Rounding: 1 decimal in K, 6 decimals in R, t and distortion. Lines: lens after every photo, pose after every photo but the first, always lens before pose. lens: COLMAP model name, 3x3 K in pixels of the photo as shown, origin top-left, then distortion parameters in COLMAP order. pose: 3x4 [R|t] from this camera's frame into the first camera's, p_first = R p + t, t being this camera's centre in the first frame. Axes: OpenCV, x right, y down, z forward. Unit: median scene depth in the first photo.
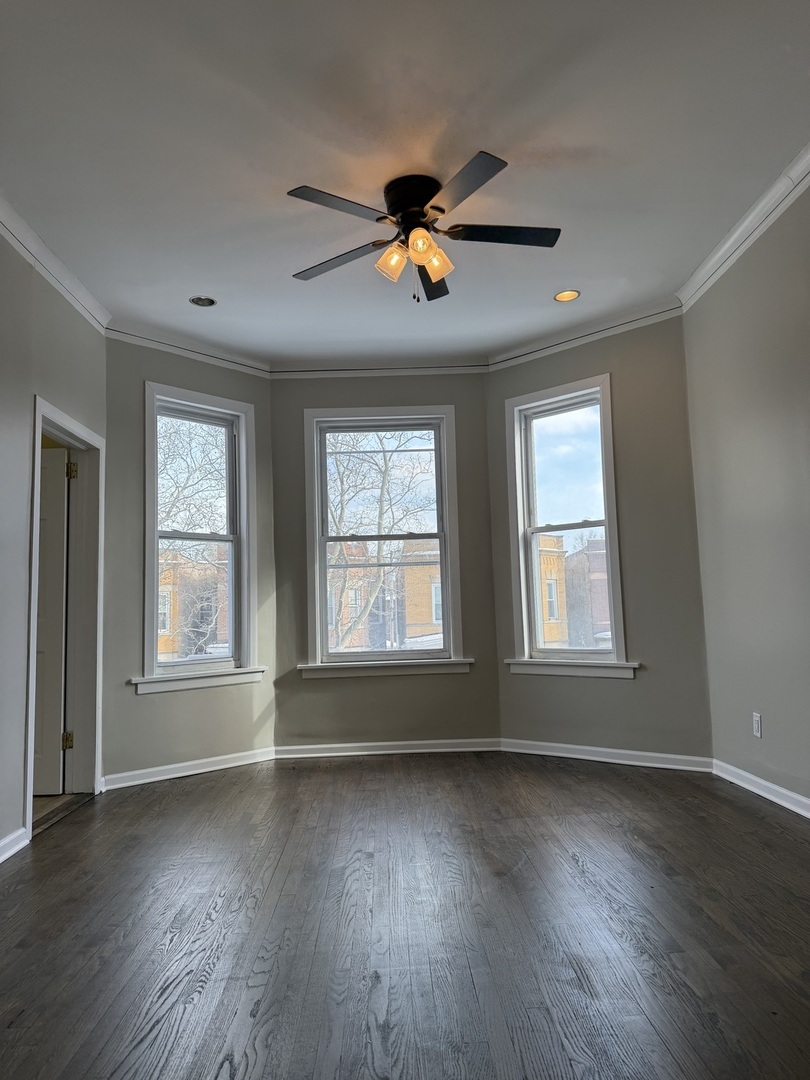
lens RADIAL K [[758.1, 0, 405.0], [0, 758.1, 540.0], [0, 0, 1]] dist [0.030230, -0.024735]
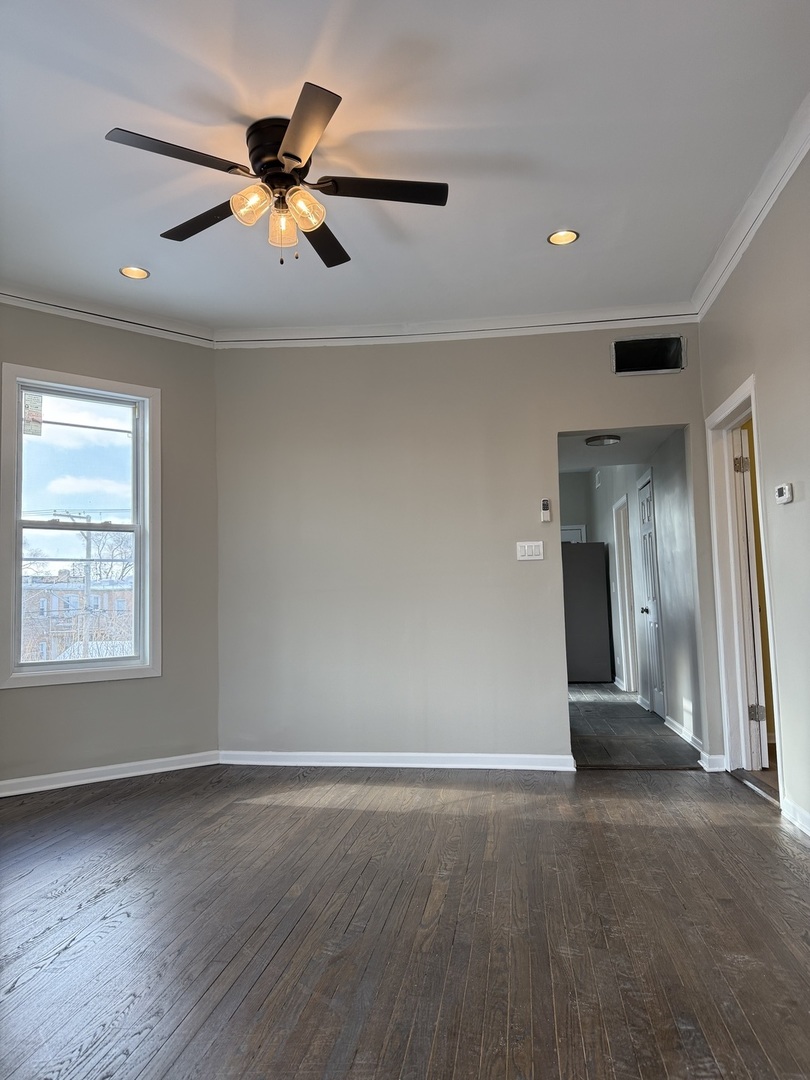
lens RADIAL K [[758.1, 0, 405.0], [0, 758.1, 540.0], [0, 0, 1]] dist [0.030230, -0.024735]
pose [[0.998402, 0.006851, -0.056092, 0.209757], [-0.006661, 0.999971, 0.003582, 0.005993], [0.056115, -0.003203, 0.998419, 0.107117]]
